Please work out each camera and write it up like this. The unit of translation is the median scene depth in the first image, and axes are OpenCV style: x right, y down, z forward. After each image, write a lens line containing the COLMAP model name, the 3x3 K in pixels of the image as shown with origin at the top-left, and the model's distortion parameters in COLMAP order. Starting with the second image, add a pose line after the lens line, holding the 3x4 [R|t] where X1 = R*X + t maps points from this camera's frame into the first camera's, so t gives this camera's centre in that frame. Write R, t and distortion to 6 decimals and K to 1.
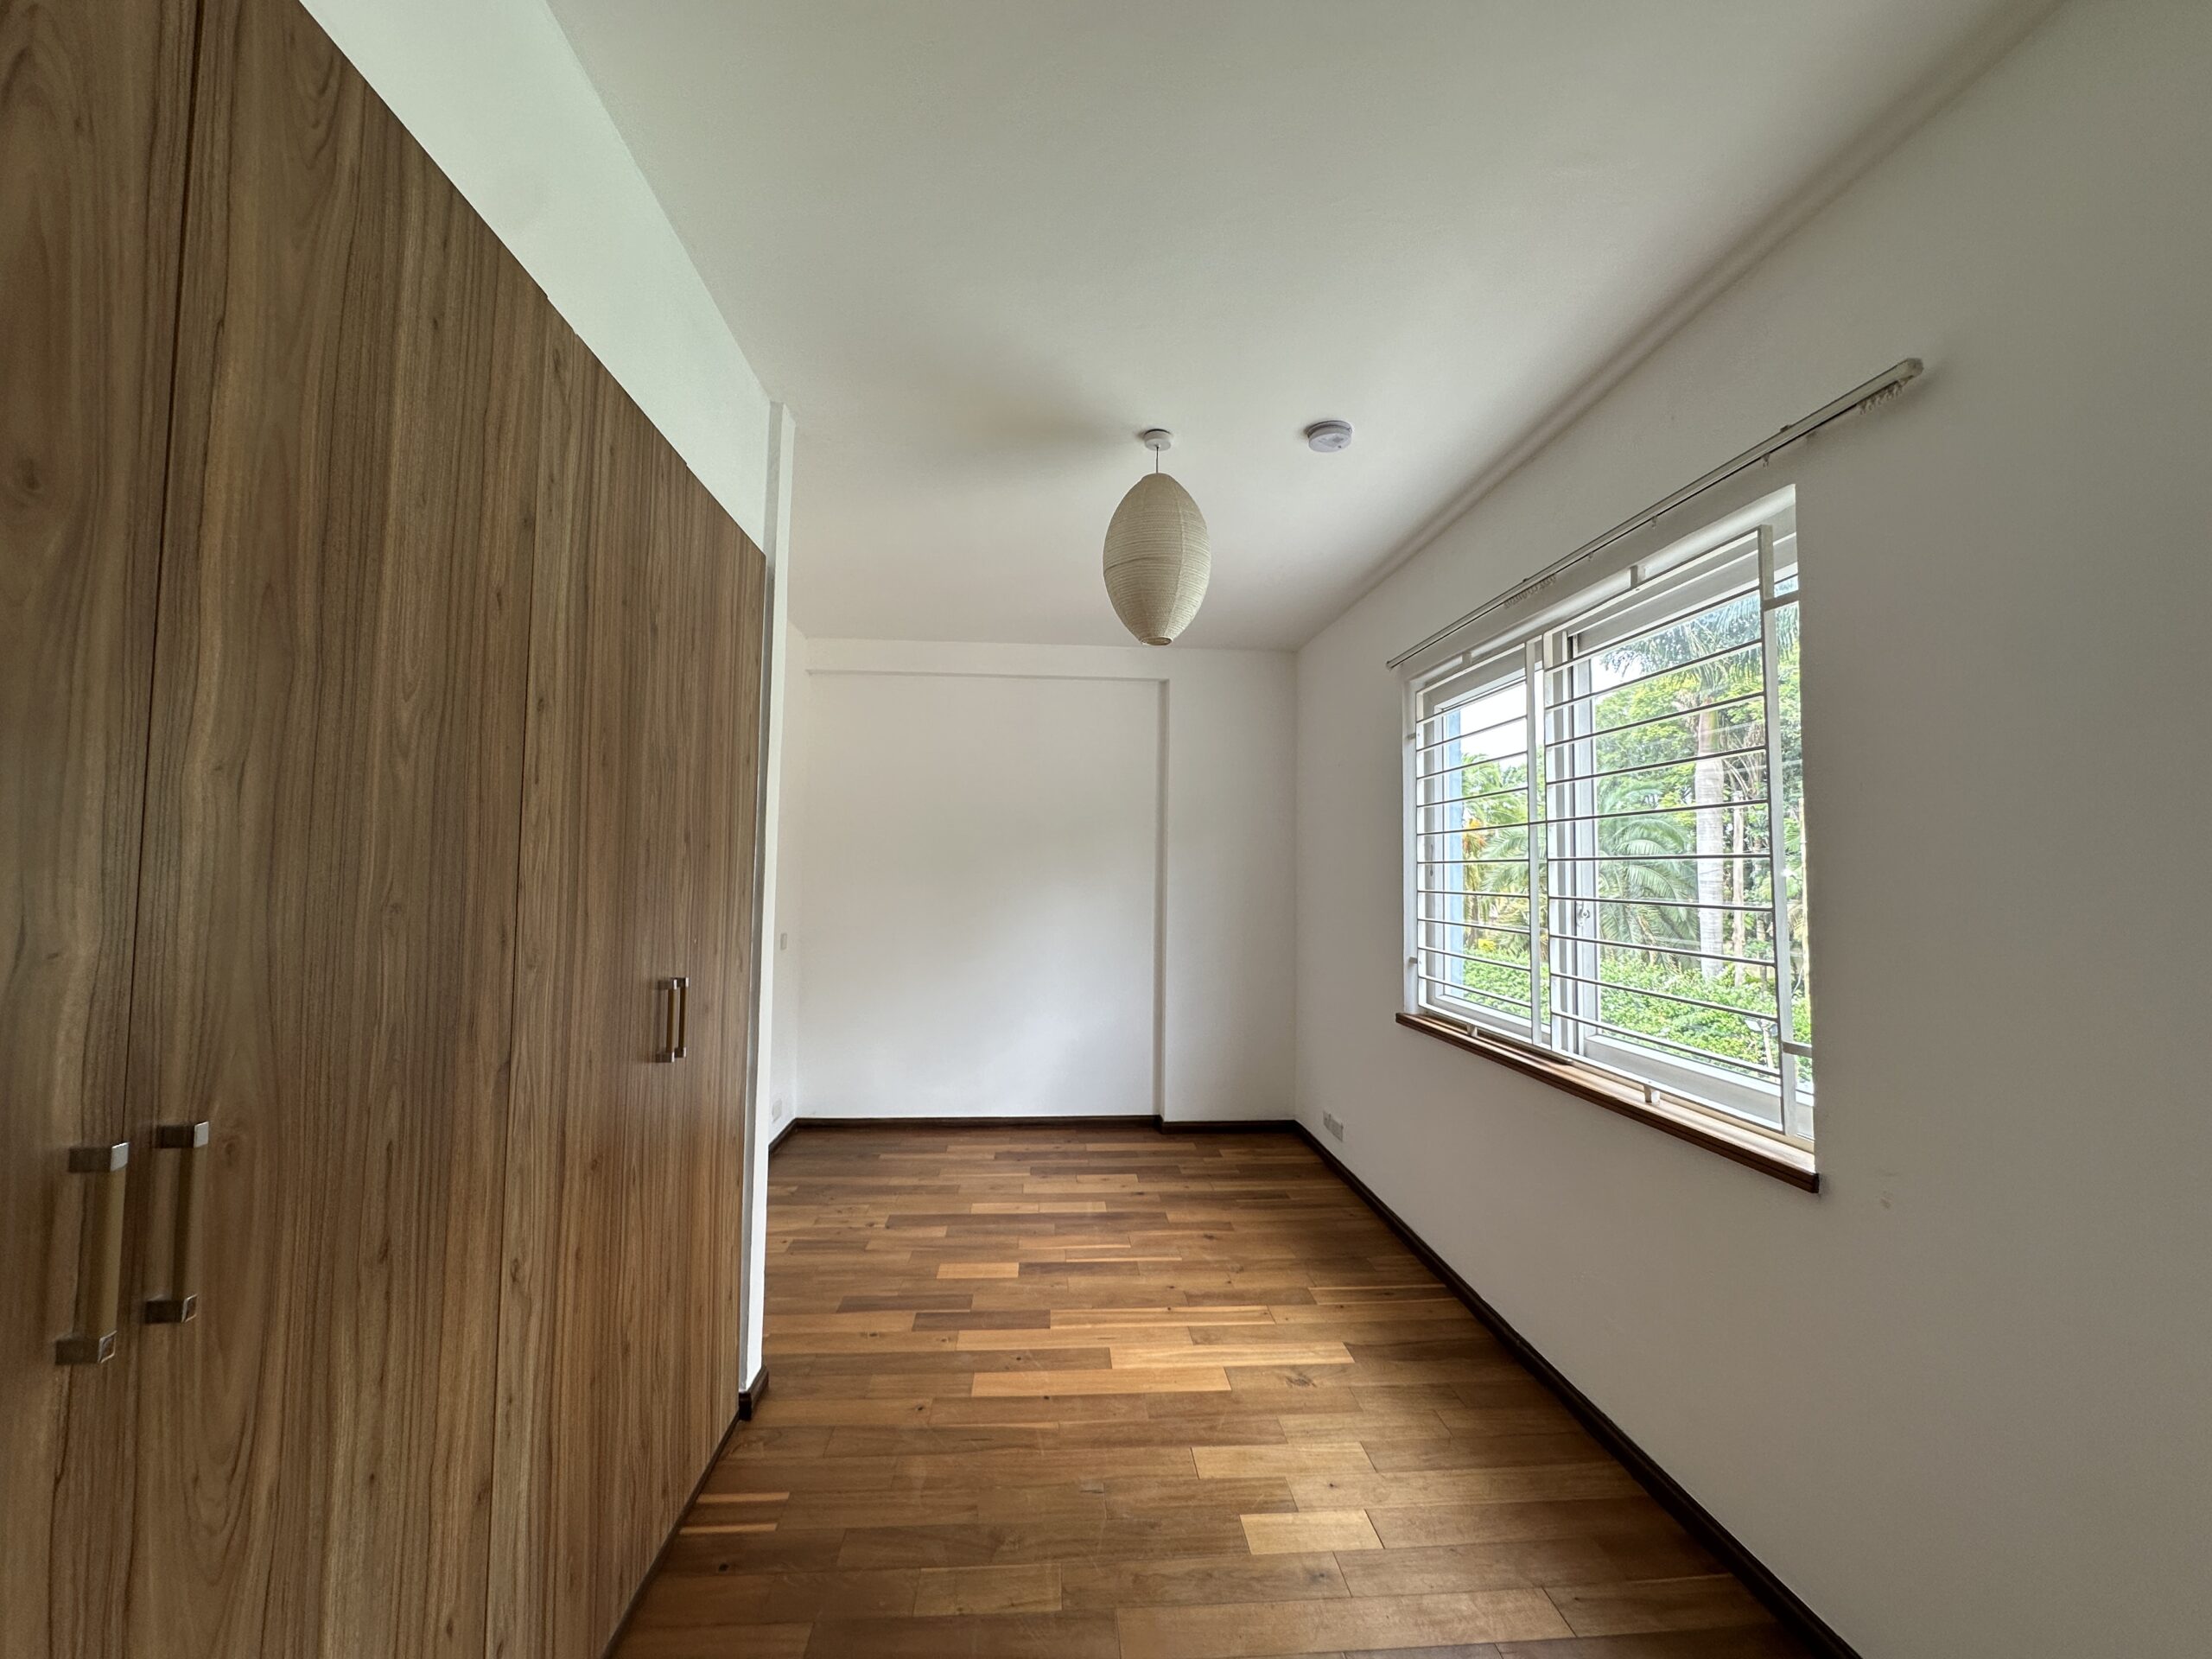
lens RADIAL K [[881.5, 0, 1097.7], [0, 881.5, 828.0], [0, 0, 1]] dist [-0.001401, -0.000268]
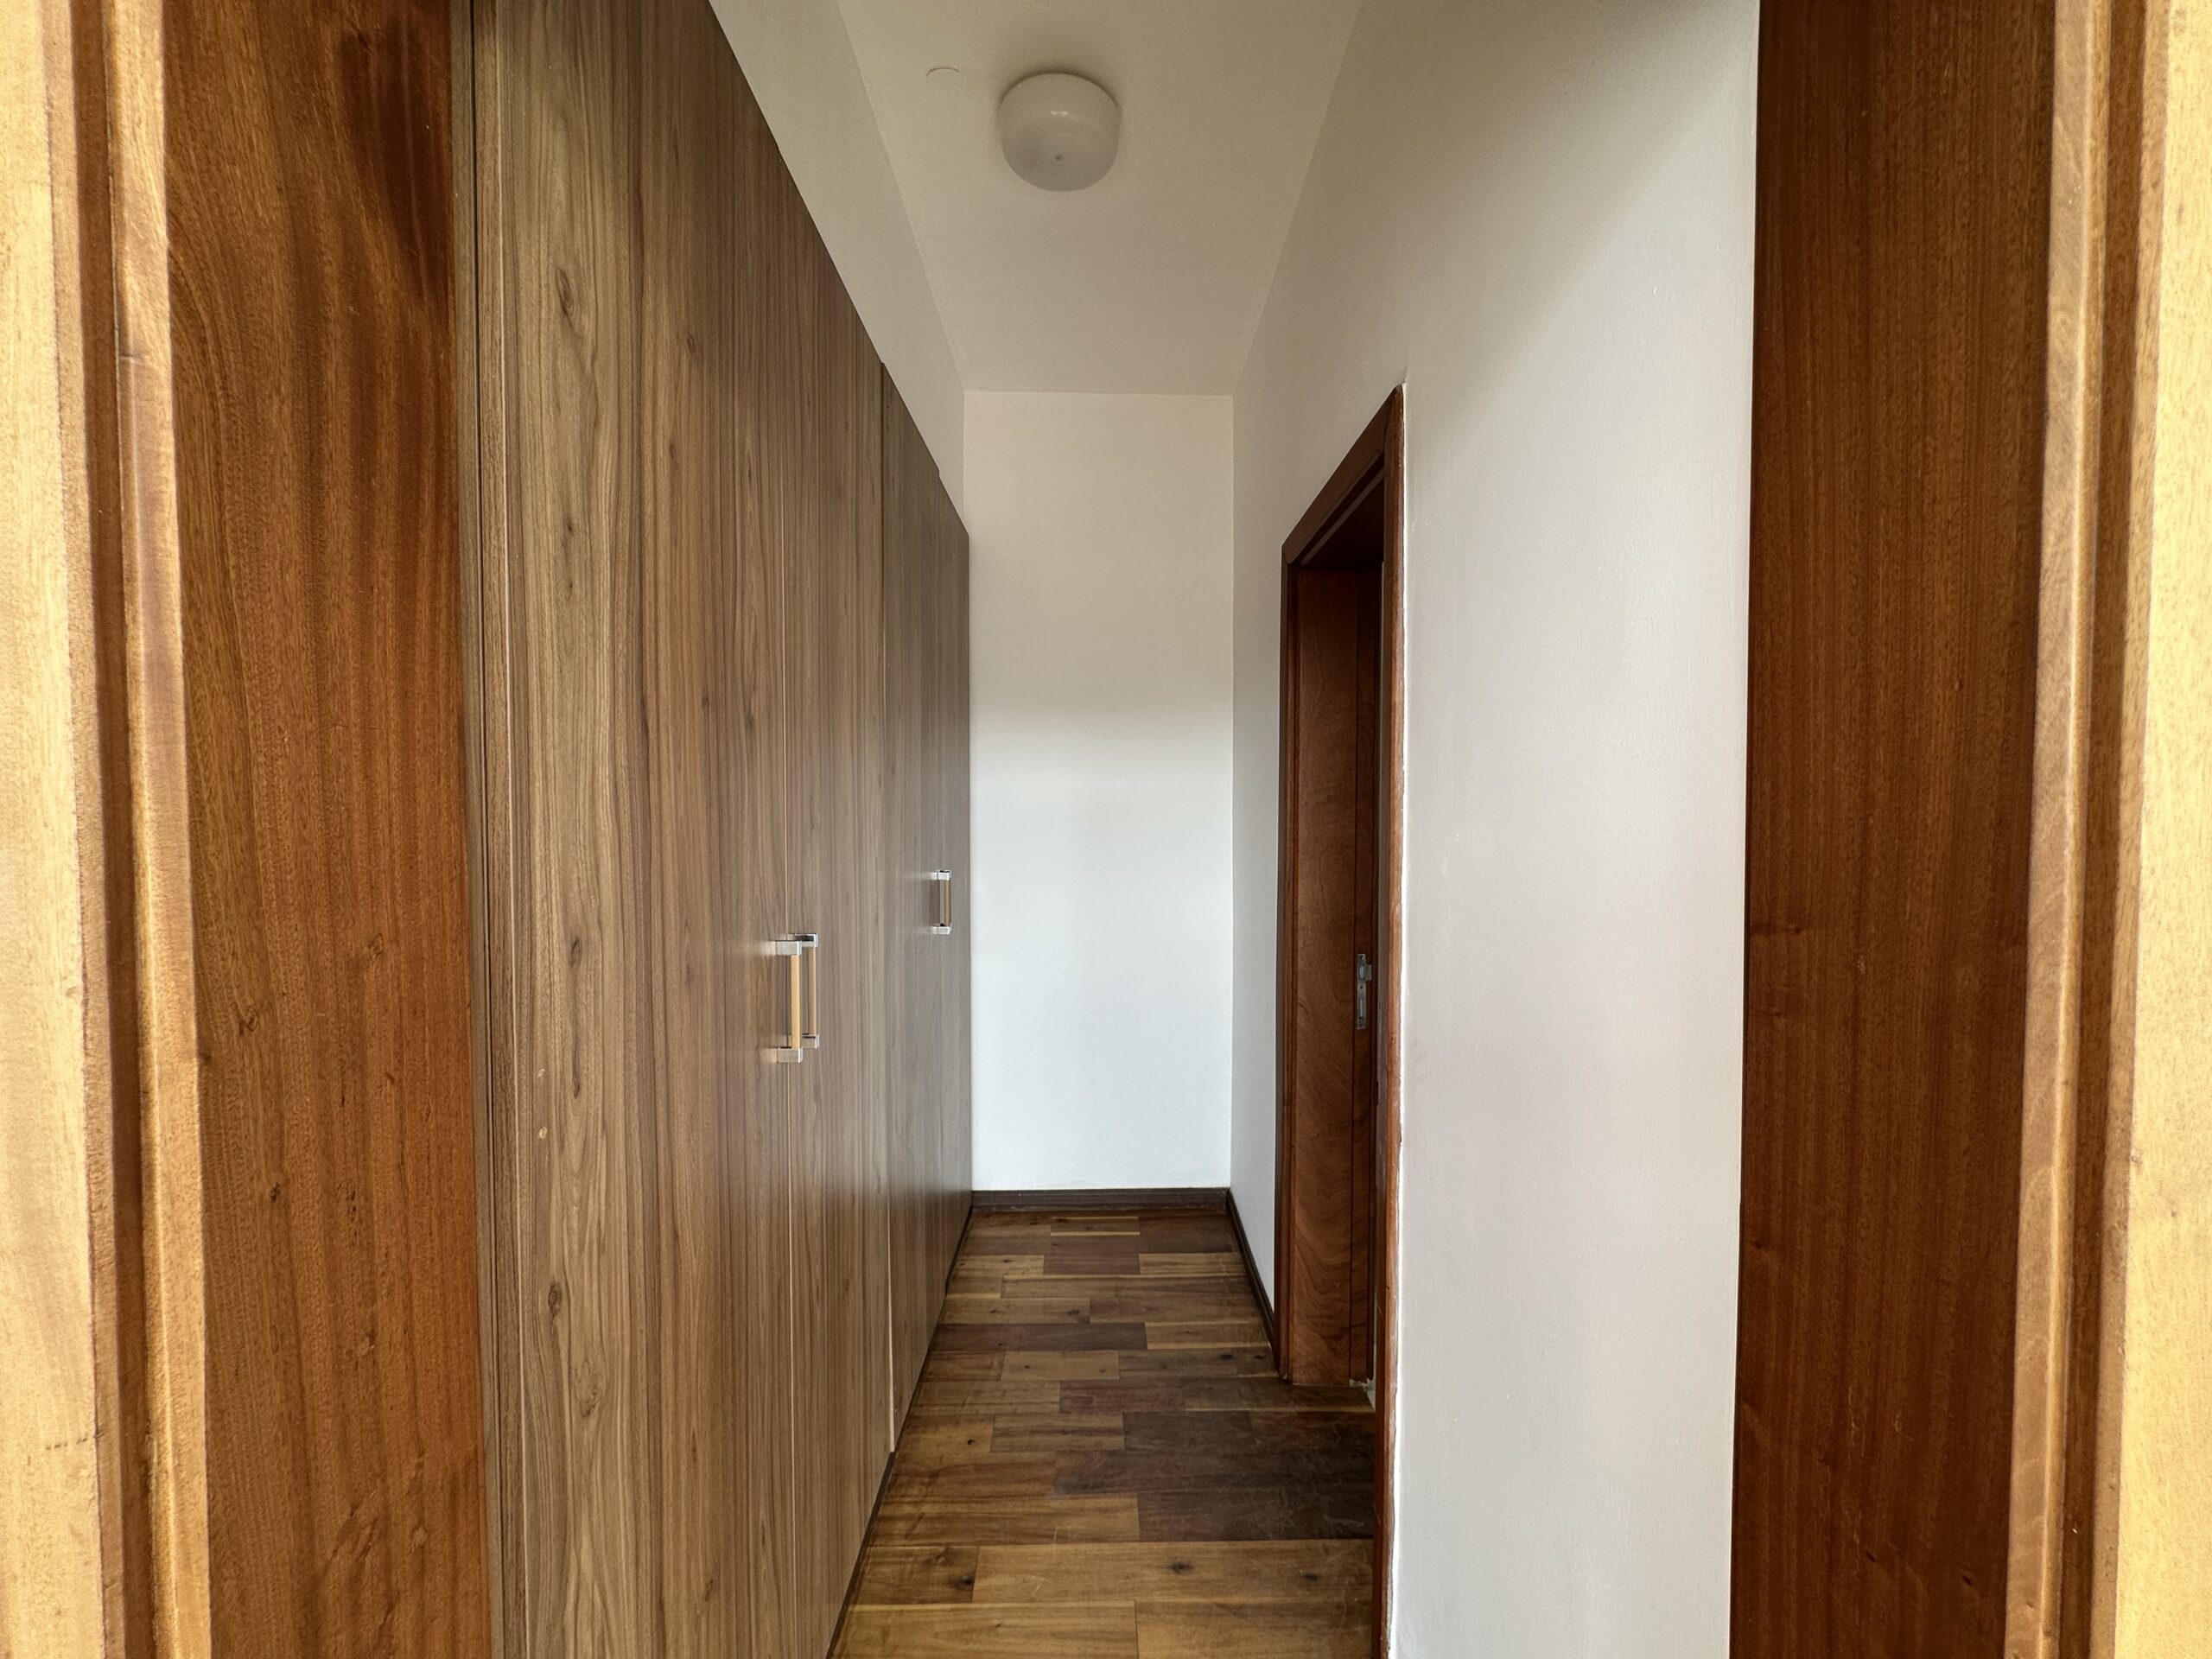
lens RADIAL K [[881.5, 0, 1109.4], [0, 881.5, 829.8], [0, 0, 1]] dist [-0.001401, -0.000268]
pose [[0.998389, -0.012945, -0.055246, -0.250916], [0.017303, 0.996714, 0.079135, -0.235544], [0.054040, -0.079963, 0.995332, 0.445553]]
